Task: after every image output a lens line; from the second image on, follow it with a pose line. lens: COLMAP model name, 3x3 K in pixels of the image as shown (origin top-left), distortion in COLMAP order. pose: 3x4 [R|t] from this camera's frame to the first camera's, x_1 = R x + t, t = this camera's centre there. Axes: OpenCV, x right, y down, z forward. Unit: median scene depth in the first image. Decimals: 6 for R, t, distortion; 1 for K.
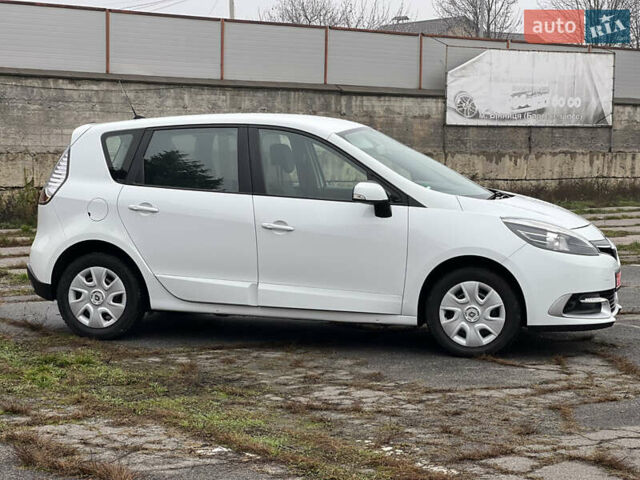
lens RADIAL K [[1391.3, 0, 317.8], [0, 1391.3, 258.2], [0, 0, 1]] dist [0.054130, 2.151083]
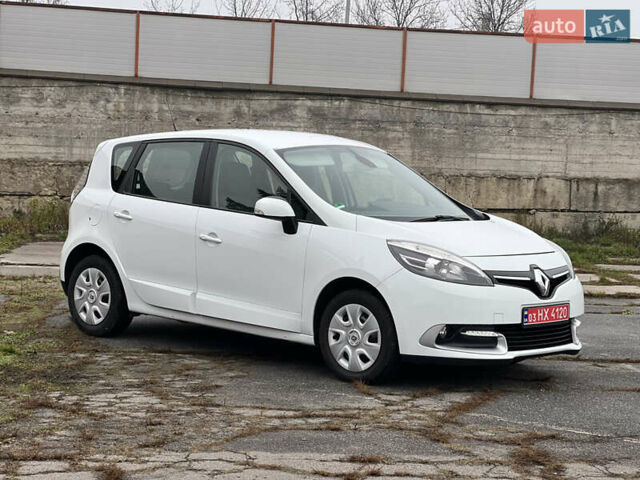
lens RADIAL K [[1391.3, 0, 317.8], [0, 1391.3, 258.2], [0, 0, 1]] dist [0.054130, 2.151083]
pose [[0.894979, 0.058877, -0.442205, 0.496635], [-0.067878, 0.997683, -0.004543, -0.008724], [0.440913, 0.034082, 0.896902, 0.112579]]
